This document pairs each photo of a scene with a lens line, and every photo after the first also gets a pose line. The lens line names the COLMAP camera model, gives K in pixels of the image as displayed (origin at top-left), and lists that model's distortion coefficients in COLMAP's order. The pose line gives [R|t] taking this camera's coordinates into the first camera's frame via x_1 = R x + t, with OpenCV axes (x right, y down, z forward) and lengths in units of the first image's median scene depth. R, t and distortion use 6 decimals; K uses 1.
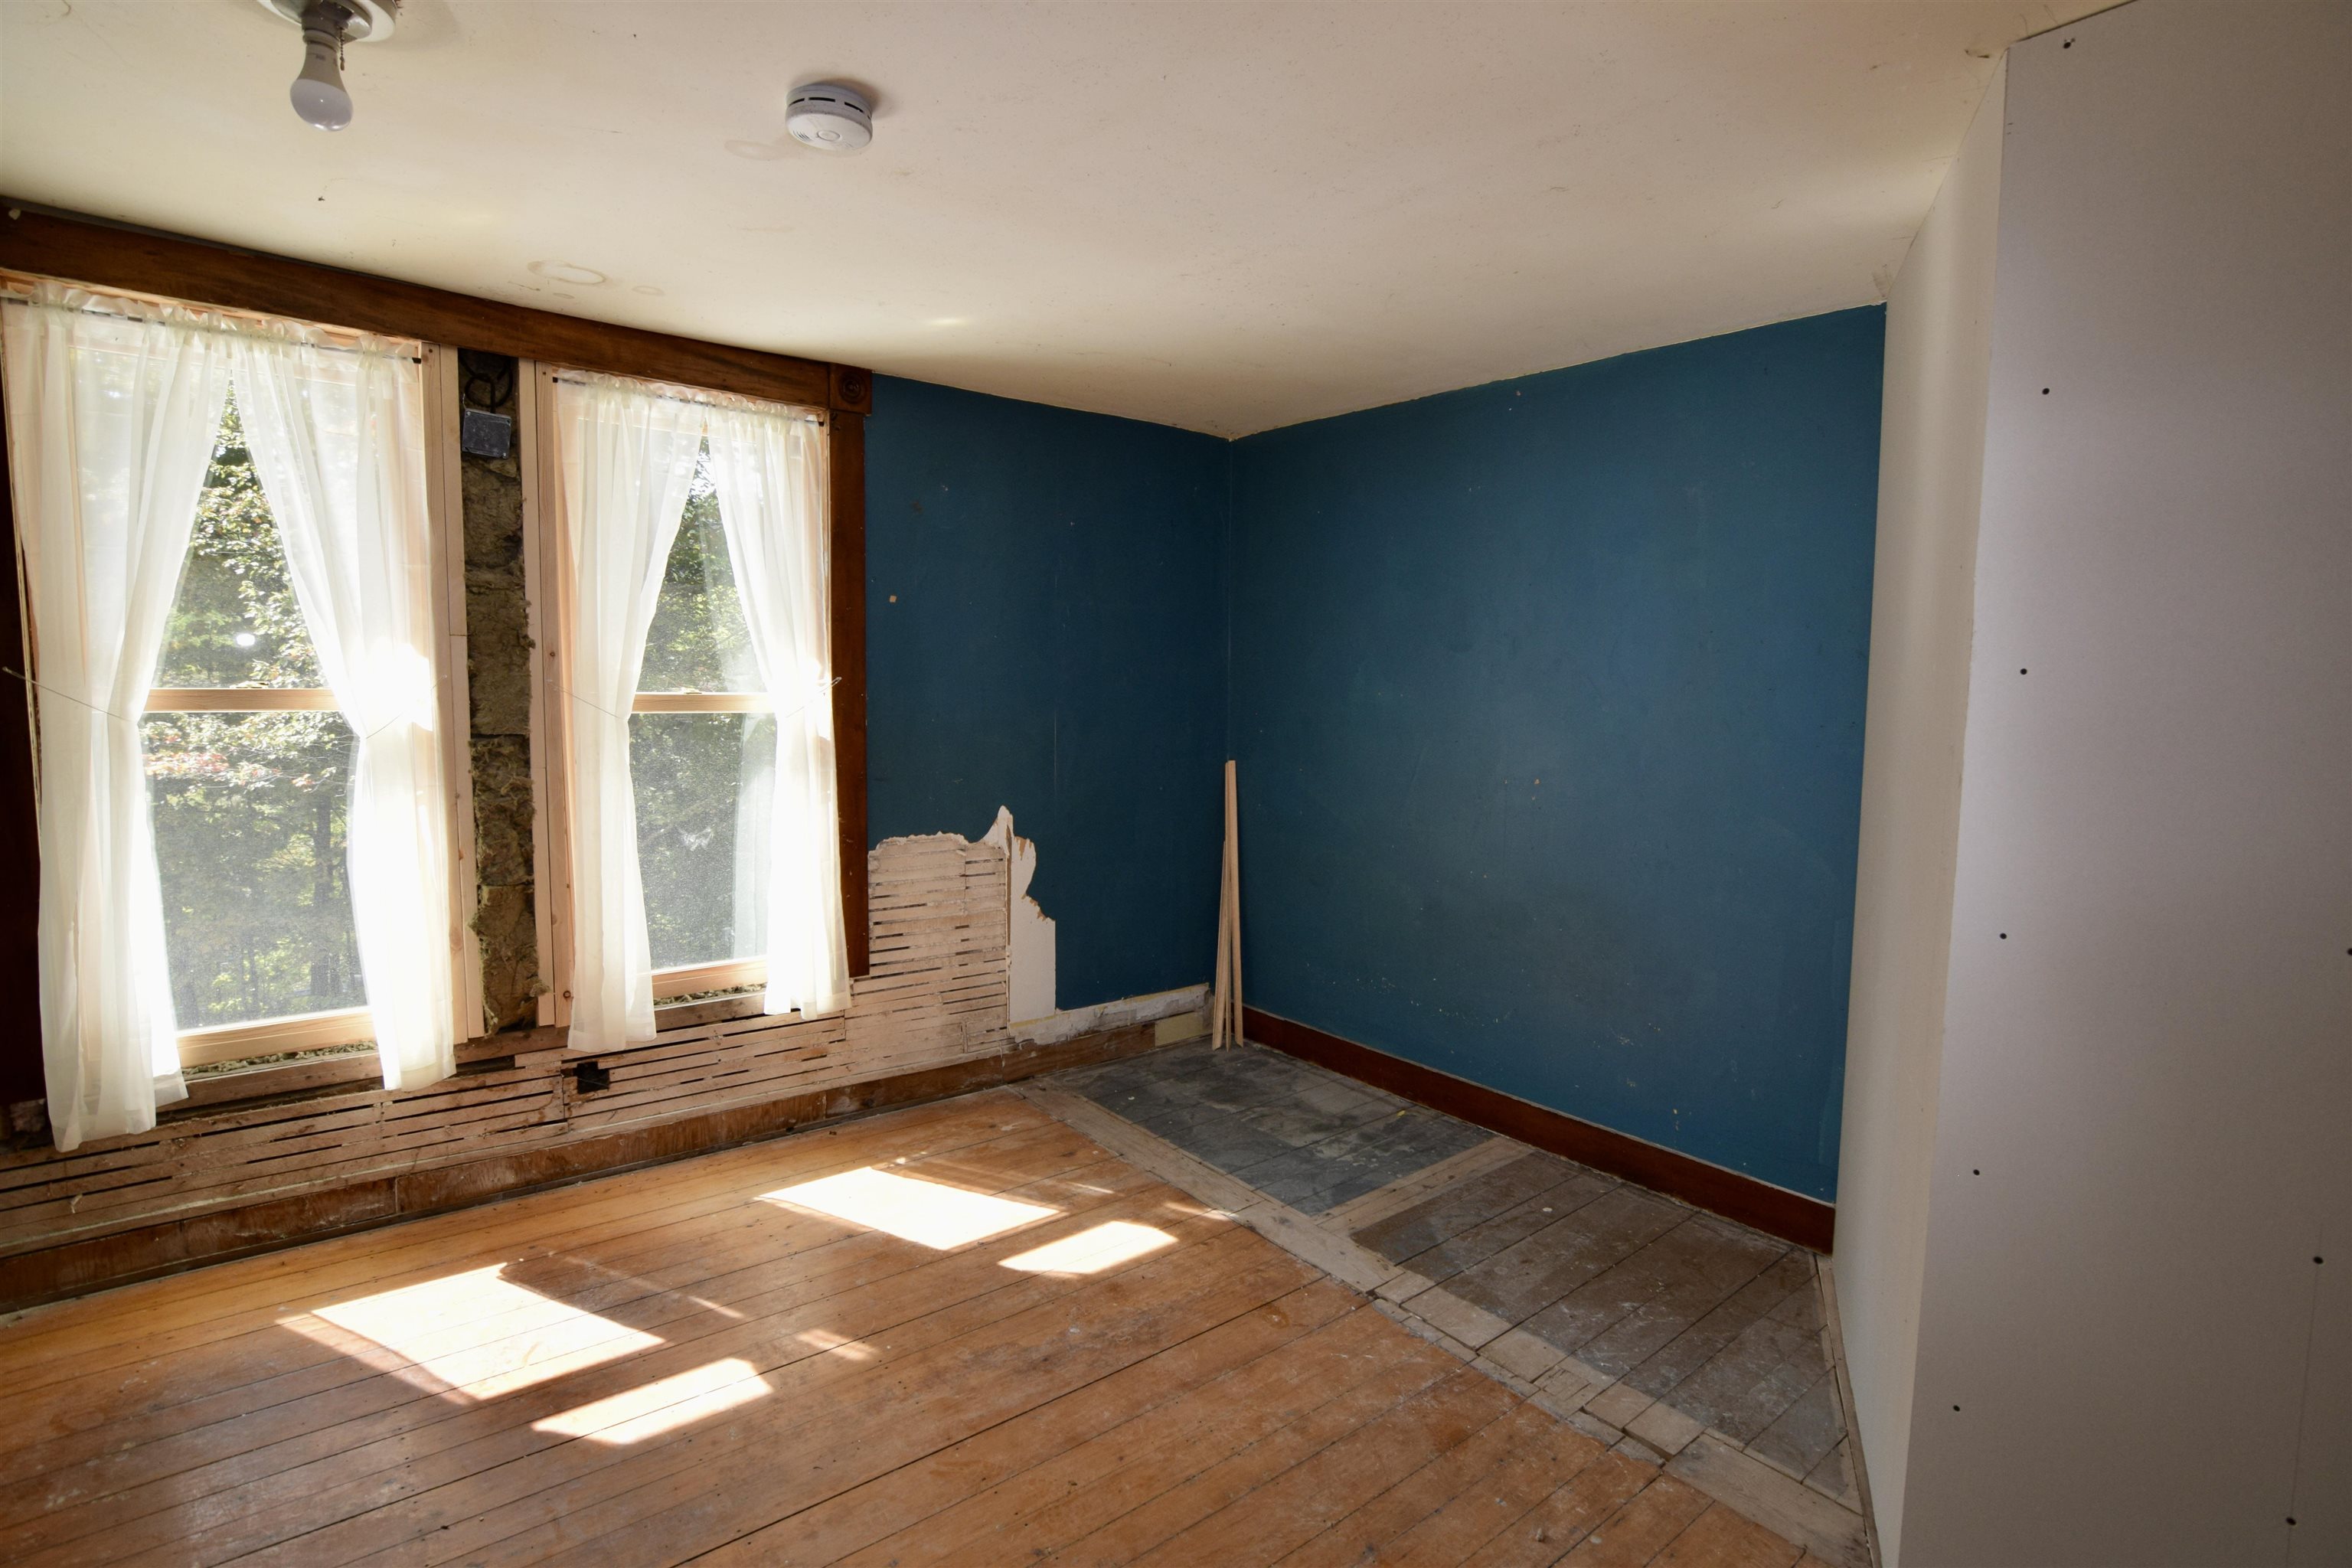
lens RADIAL K [[1141.3, 0, 1178.2], [0, 1141.3, 780.9], [0, 0, 1]] dist [-0.022767, 0.002137]
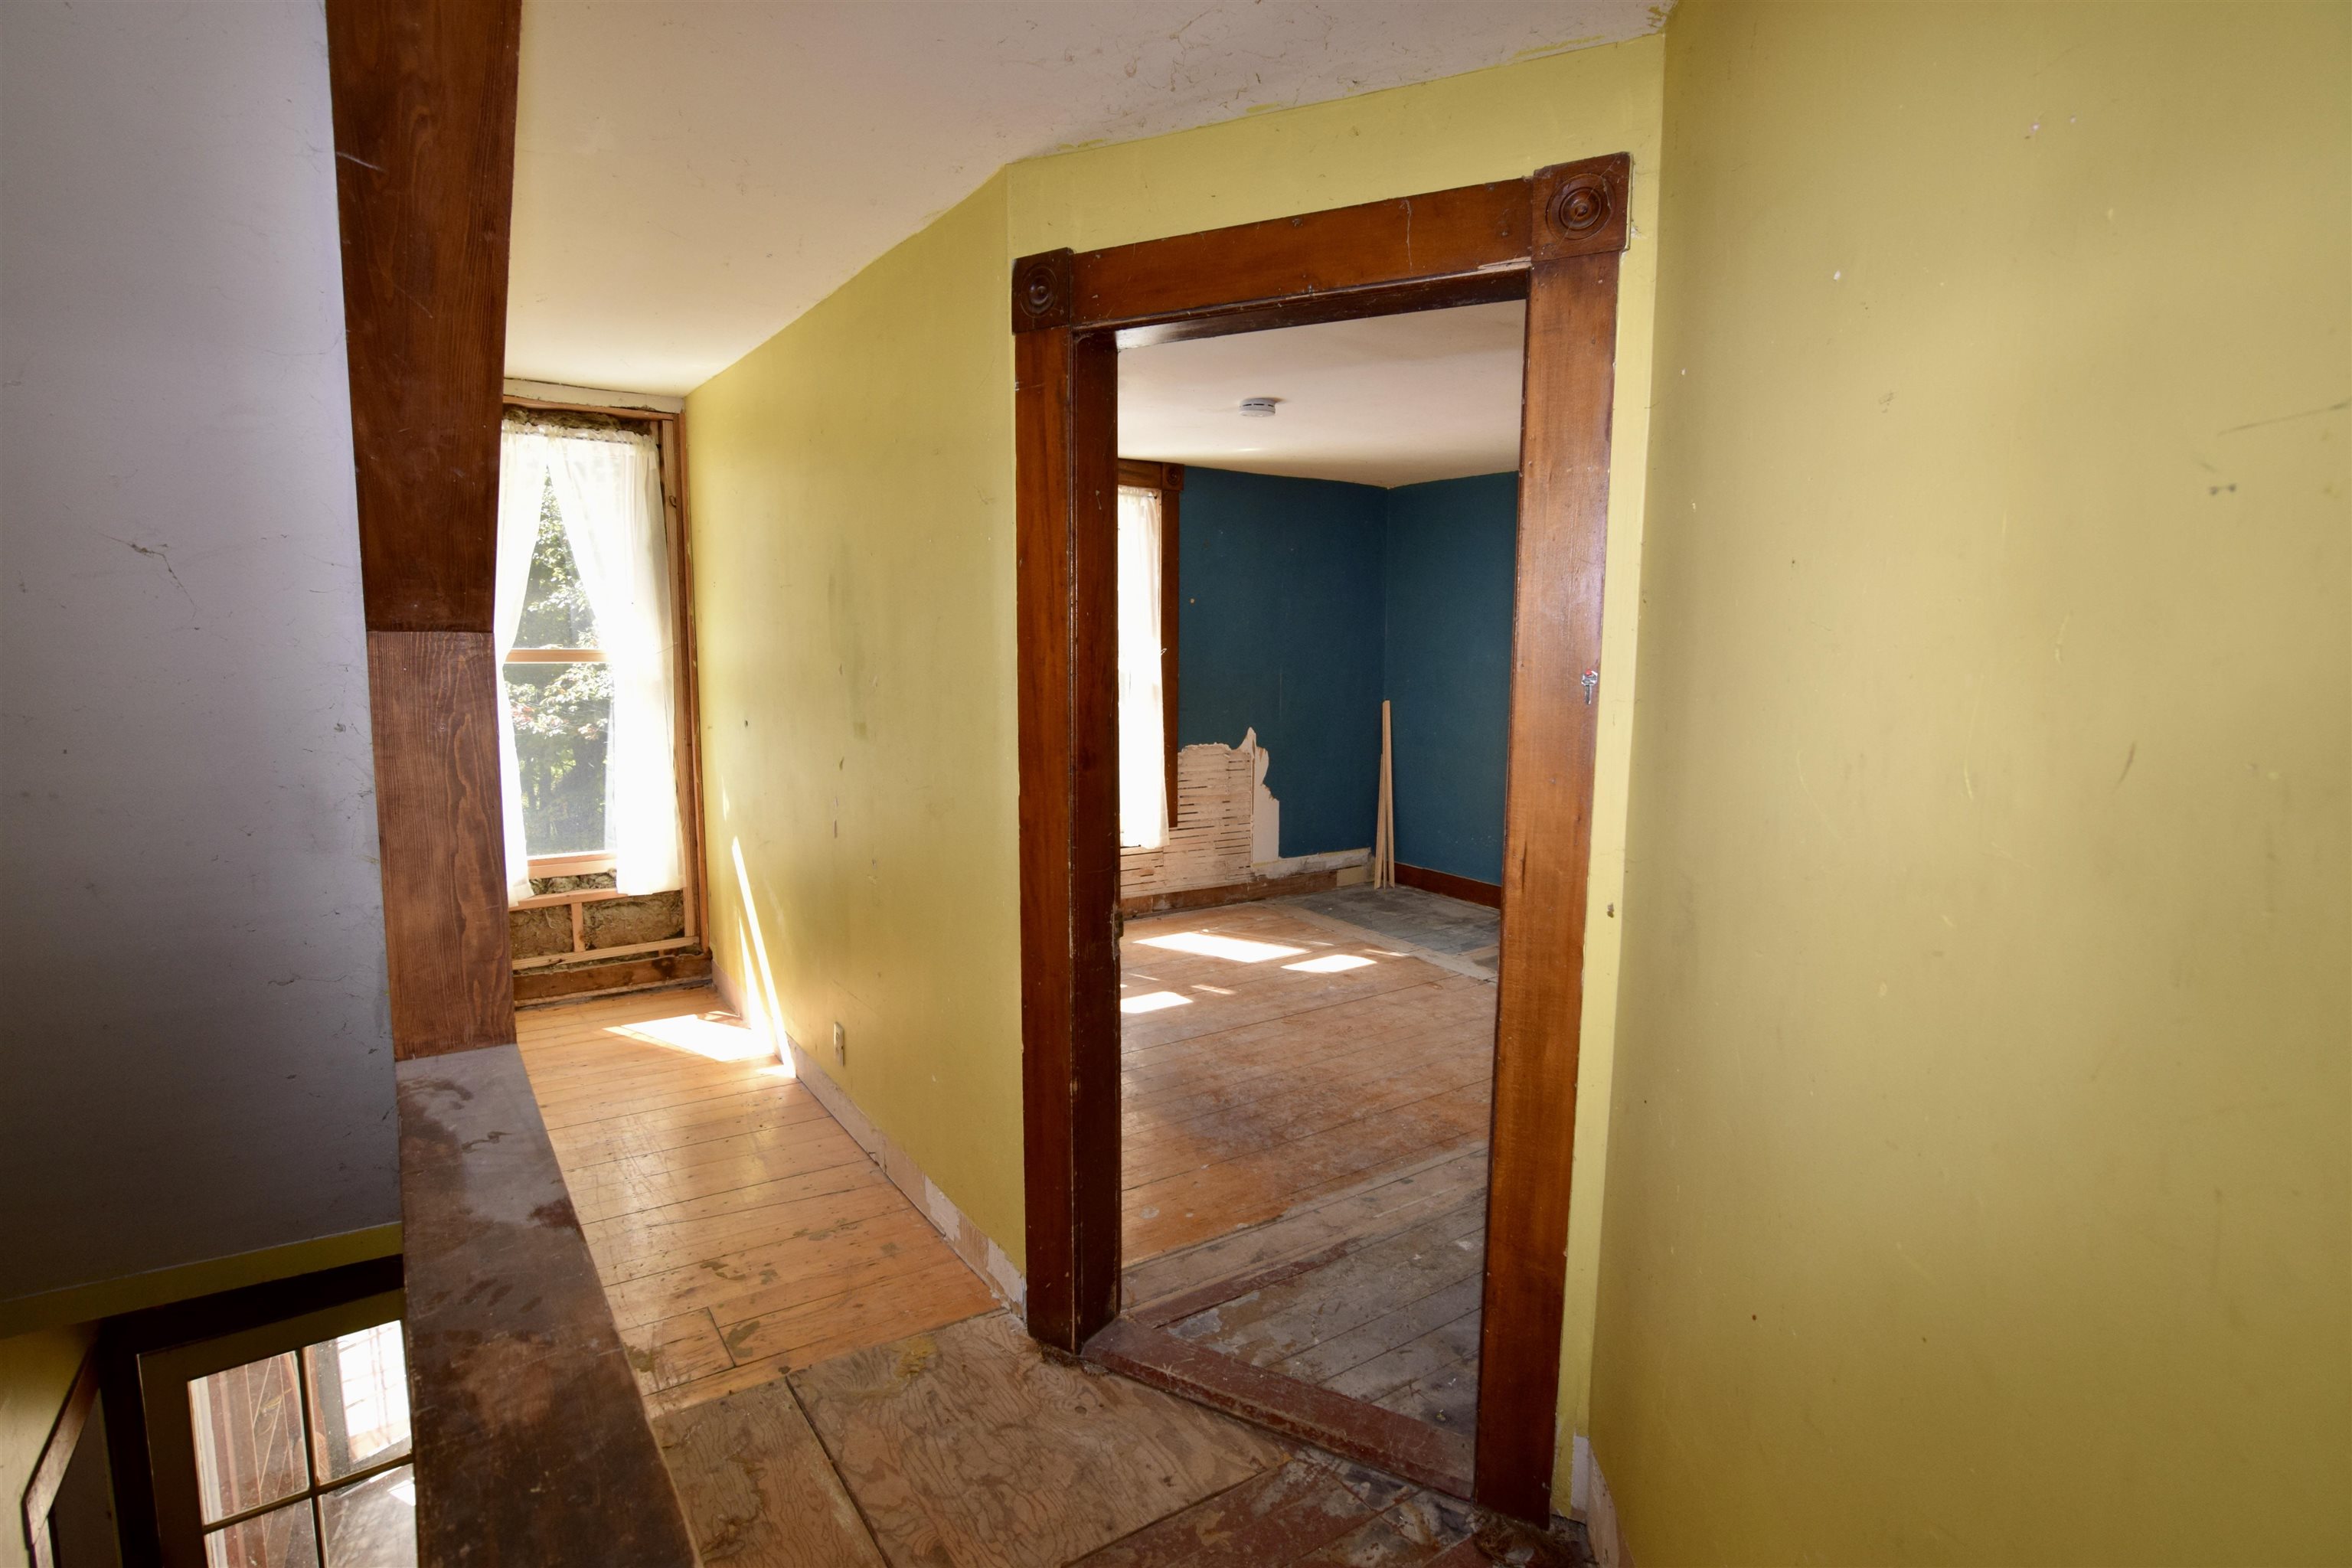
lens RADIAL K [[1141.3, 0, 1173.8], [0, 1141.3, 788.5], [0, 0, 1]] dist [-0.022767, 0.002137]
pose [[0.996986, 0.002735, -0.077537, -0.140430], [0.000612, 0.999070, 0.043110, 0.039746], [0.077583, -0.043027, 0.996057, -0.632353]]
